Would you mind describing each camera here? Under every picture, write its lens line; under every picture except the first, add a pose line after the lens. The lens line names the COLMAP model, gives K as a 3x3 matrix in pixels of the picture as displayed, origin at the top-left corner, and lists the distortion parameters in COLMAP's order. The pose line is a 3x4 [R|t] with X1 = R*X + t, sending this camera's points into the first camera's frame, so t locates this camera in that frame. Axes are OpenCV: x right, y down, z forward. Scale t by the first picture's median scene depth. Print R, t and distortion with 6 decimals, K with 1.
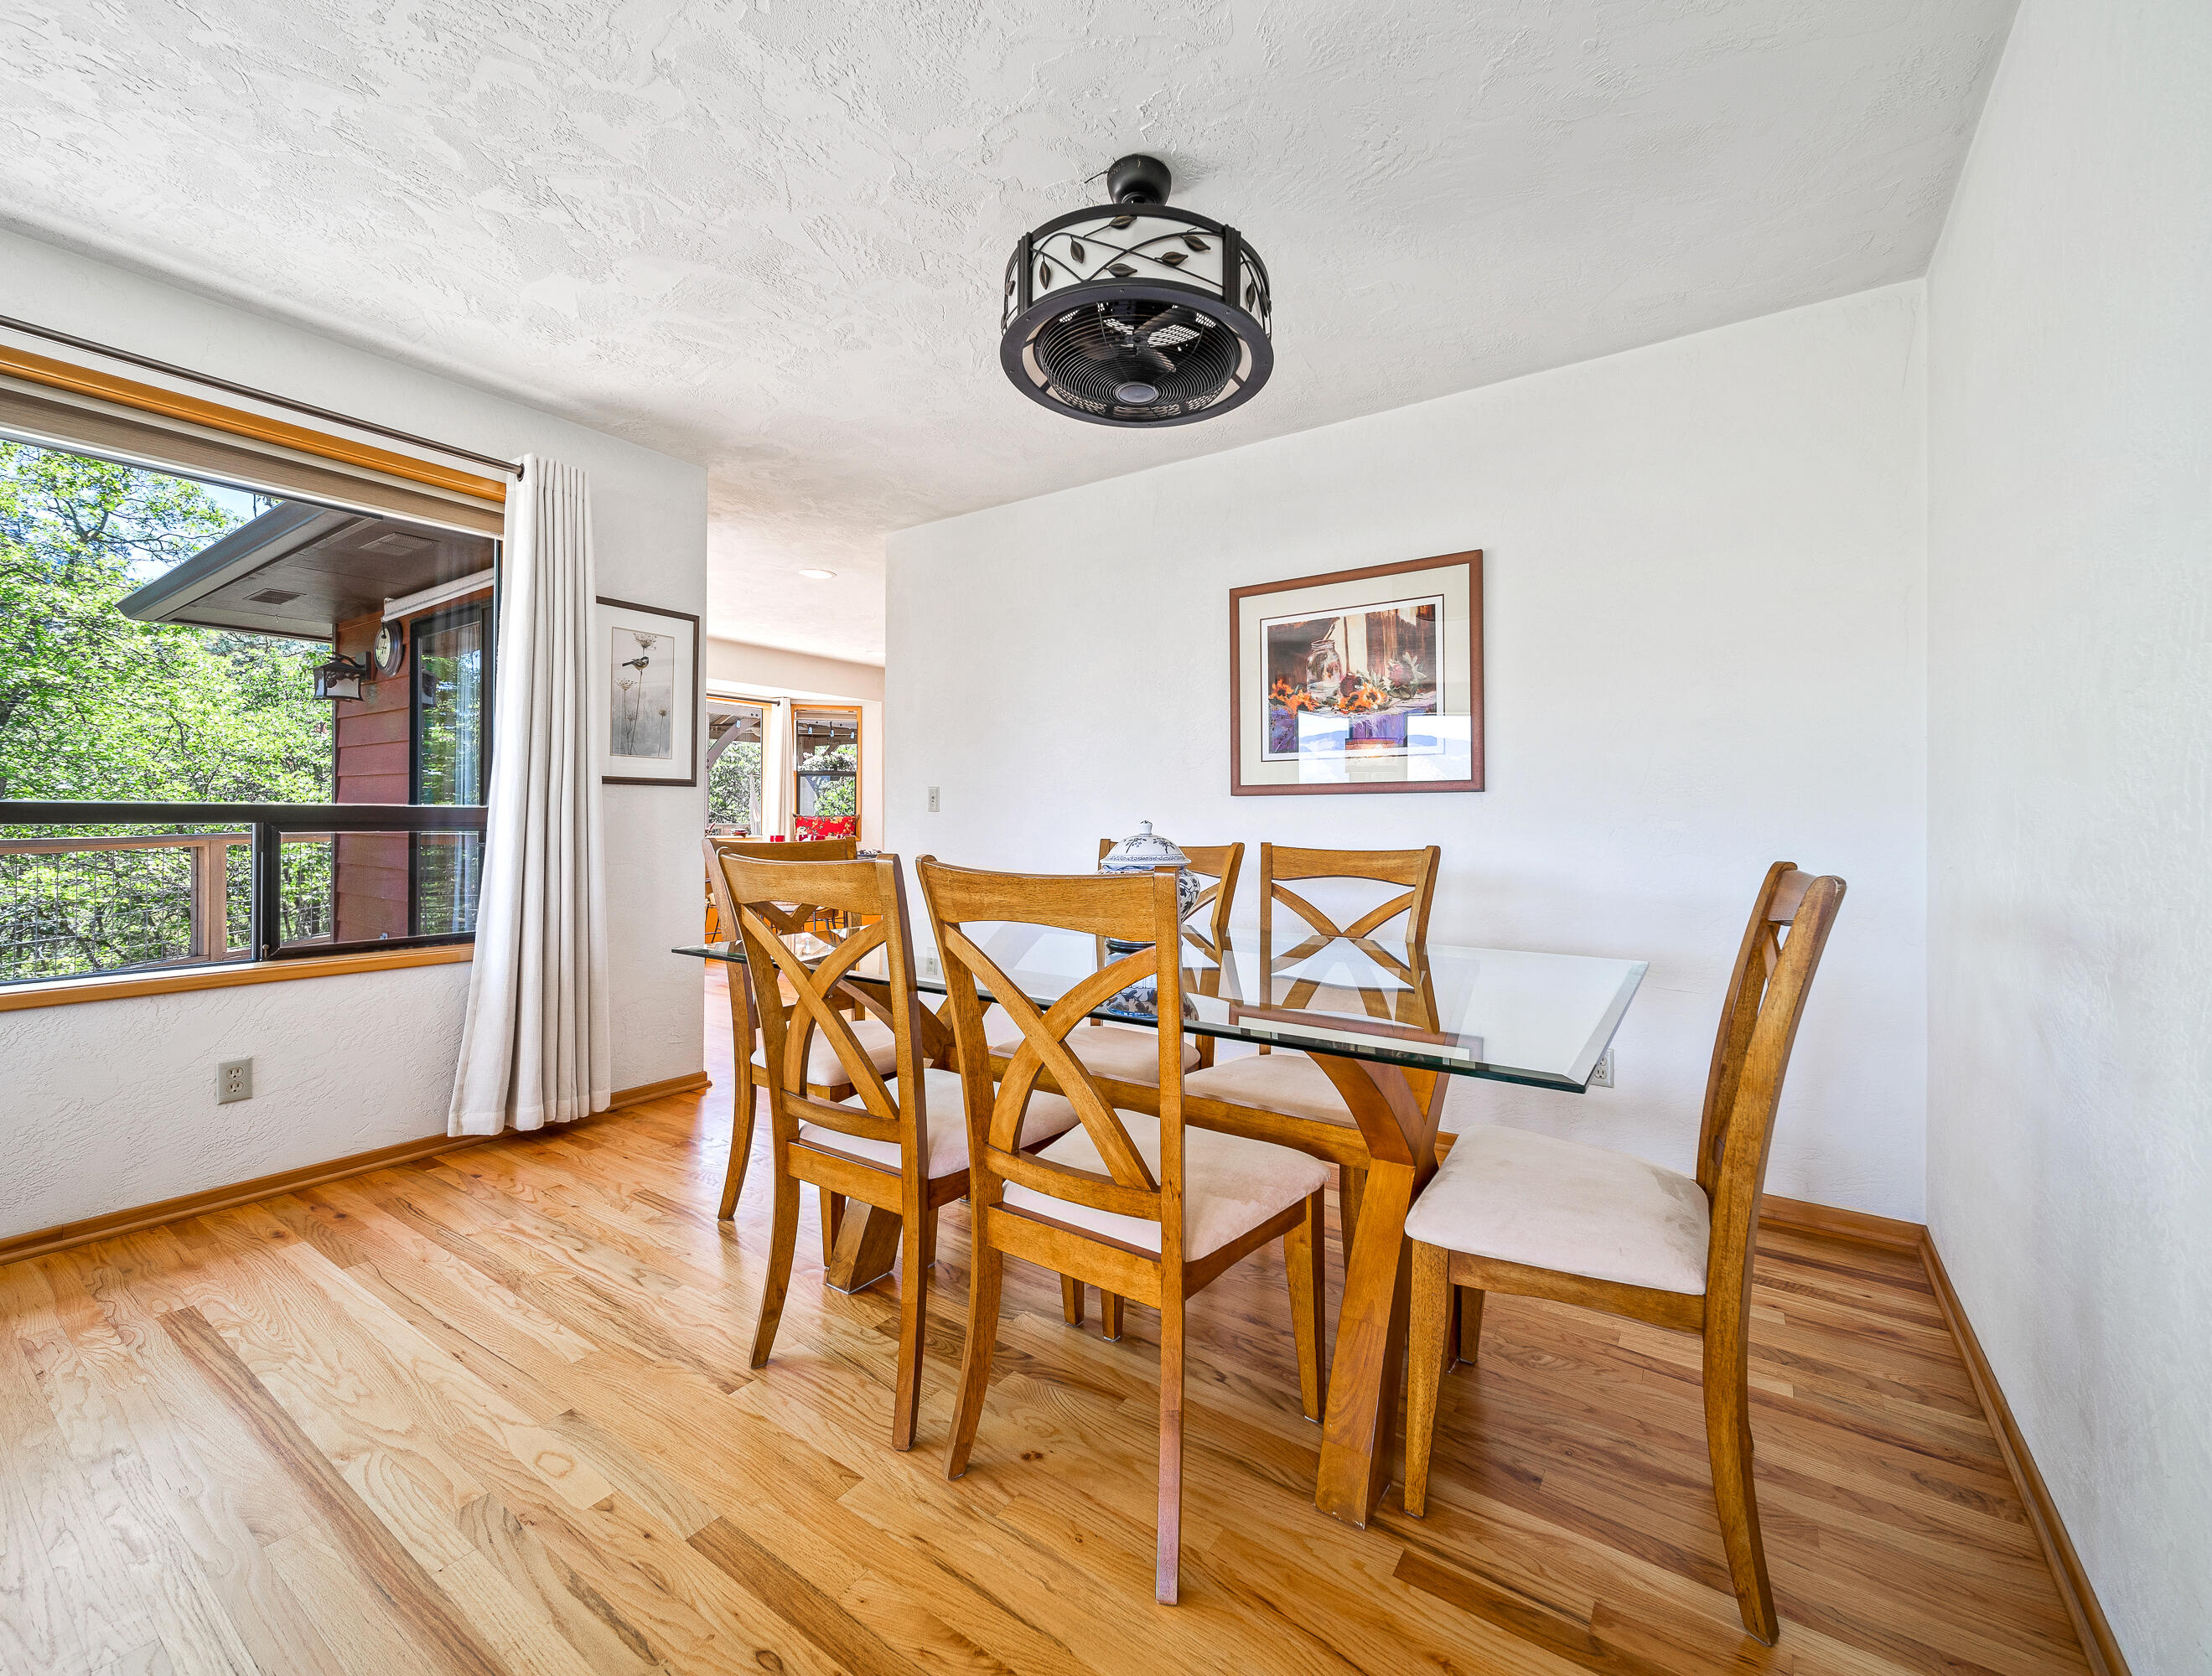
lens RADIAL K [[910.2, 0, 1111.7], [0, 910.2, 827.2], [0, 0, 1]] dist [0.000291, 0.000010]
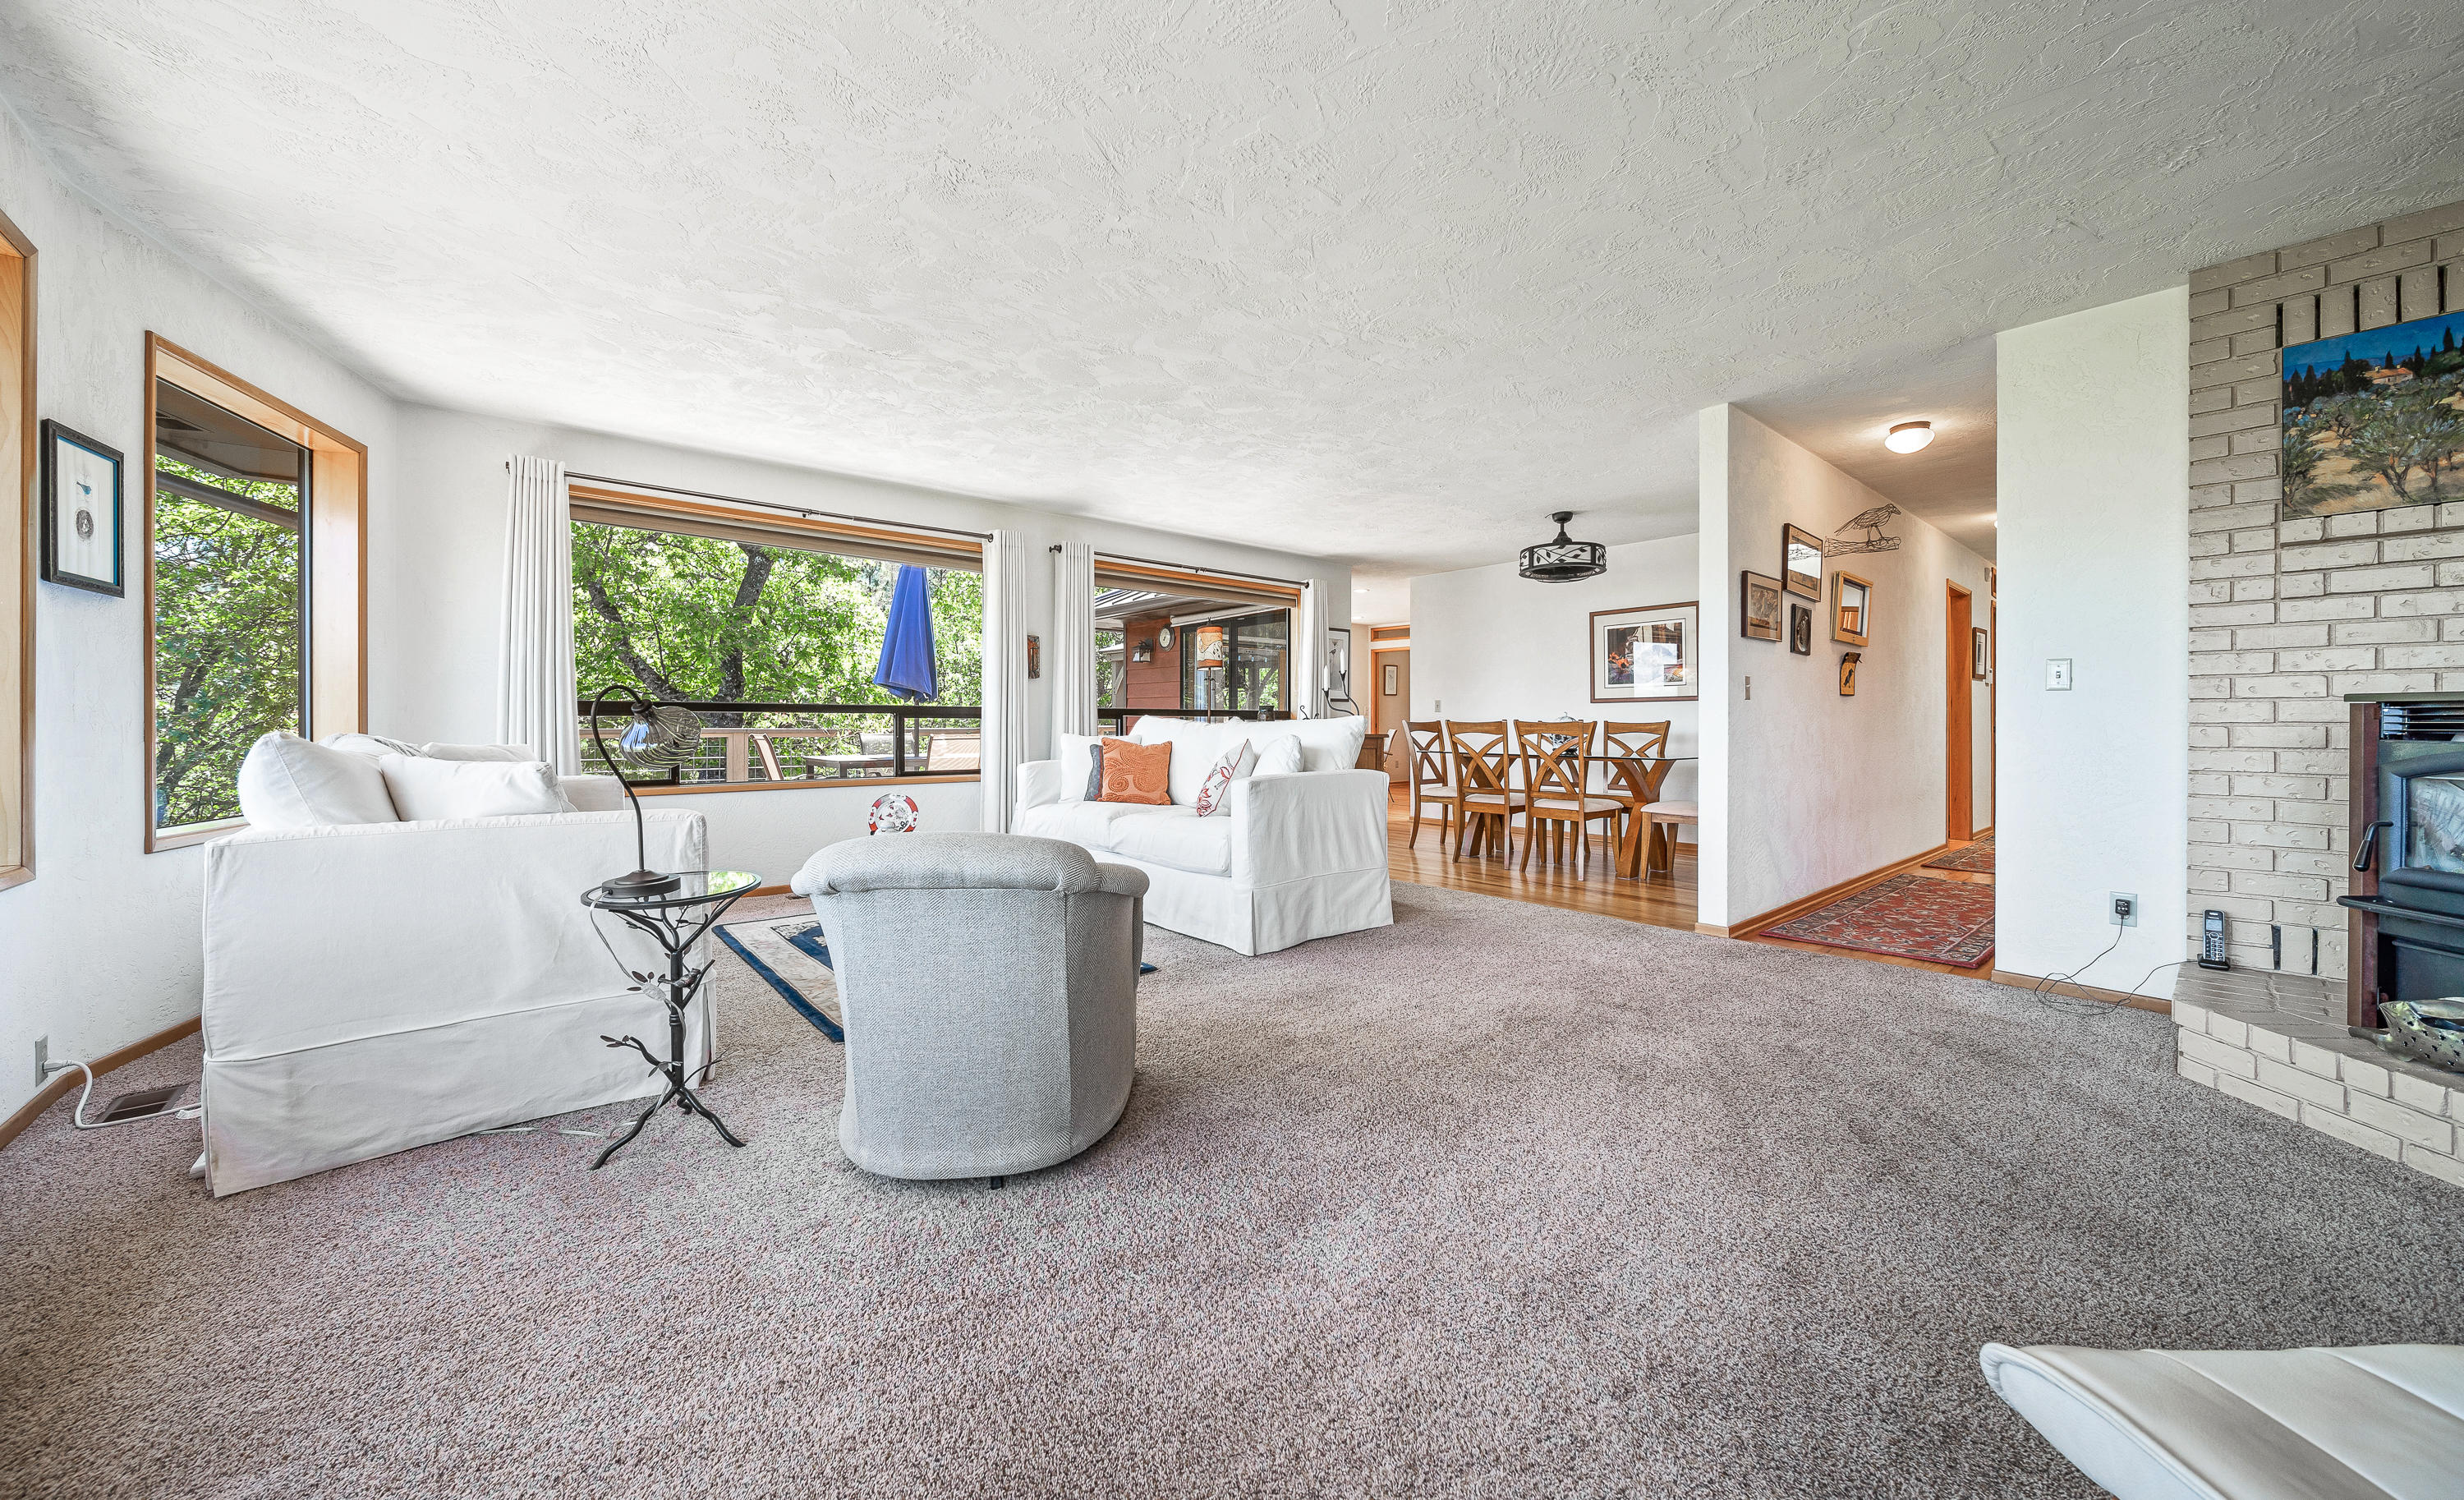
lens RADIAL K [[856.6, 0, 1237.6], [0, 856.6, 730.1], [0, 0, 1]] dist [-0.000996, -0.000008]
pose [[0.969607, -0.003365, -0.244645, -0.280426], [0.002819, 0.999993, -0.002584, 0.049606], [0.244652, 0.001816, 0.969609, -1.806291]]
